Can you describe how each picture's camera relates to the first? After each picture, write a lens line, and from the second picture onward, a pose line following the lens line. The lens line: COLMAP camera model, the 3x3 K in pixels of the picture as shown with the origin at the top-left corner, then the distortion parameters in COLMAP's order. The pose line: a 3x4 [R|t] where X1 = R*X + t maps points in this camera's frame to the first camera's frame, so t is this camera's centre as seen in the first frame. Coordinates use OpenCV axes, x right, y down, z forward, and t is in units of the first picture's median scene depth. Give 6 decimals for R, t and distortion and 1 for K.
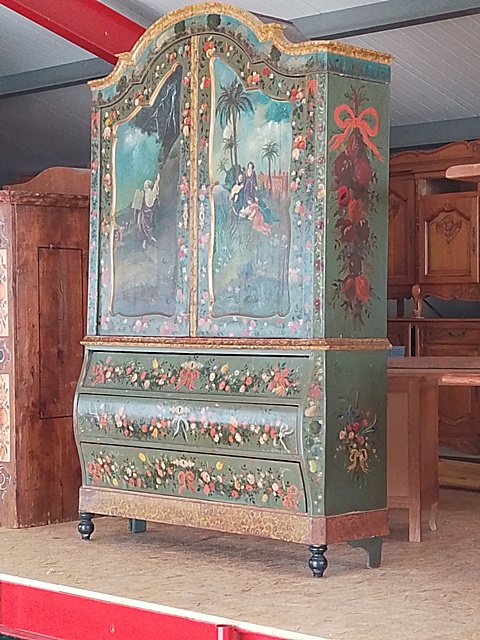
lens RADIAL K [[1427.9, 0, 244.2], [0, 1427.9, 324.5], [0, 0, 1]] dist [0.052338, 0.000000]
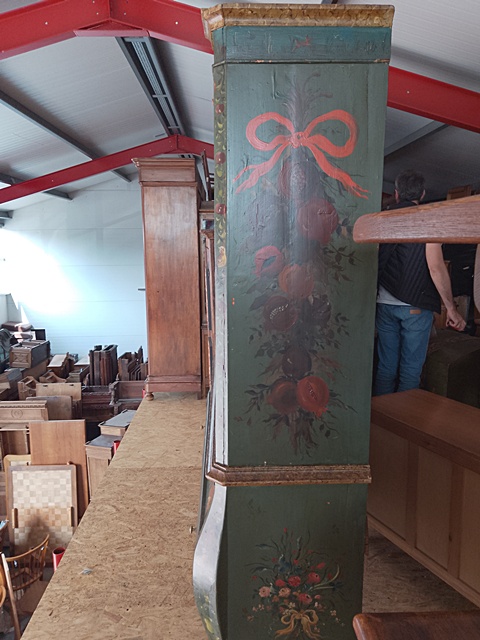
lens RADIAL K [[477.5, 0, 243.0], [0, 477.5, 321.3], [0, 0, 1]] dist [0.027731, -0.024914]
pose [[0.720154, 0.107080, -0.685502, 0.203941], [0.011108, 0.986112, 0.165707, -0.094749], [0.693726, -0.126949, 0.708963, 0.797480]]
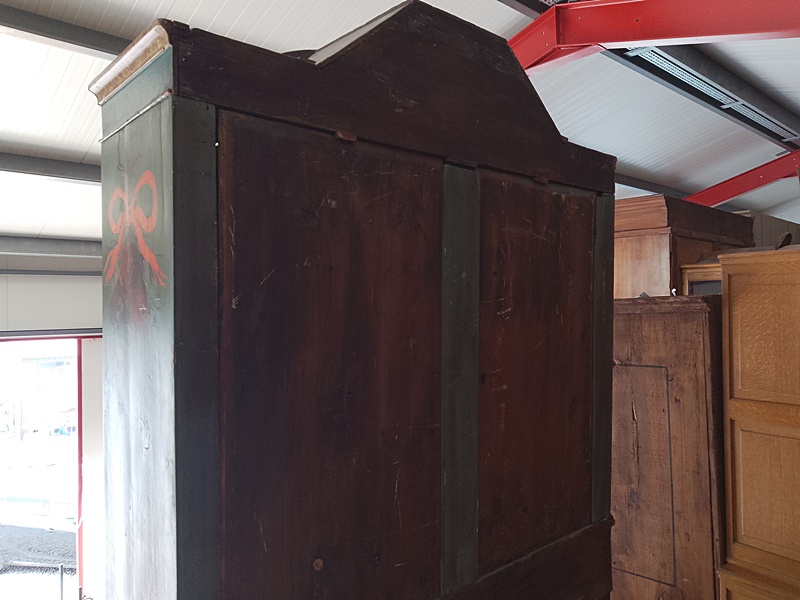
lens RADIAL K [[596.8, 0, 399.3], [0, 596.8, 298.2], [0, 0, 1]] dist [0.027731, -0.024914]
pose [[-0.070259, -0.015635, -0.997406, 0.265894], [0.015565, 0.999738, -0.016768, -0.105547], [0.997407, -0.016703, -0.069998, 1.074319]]
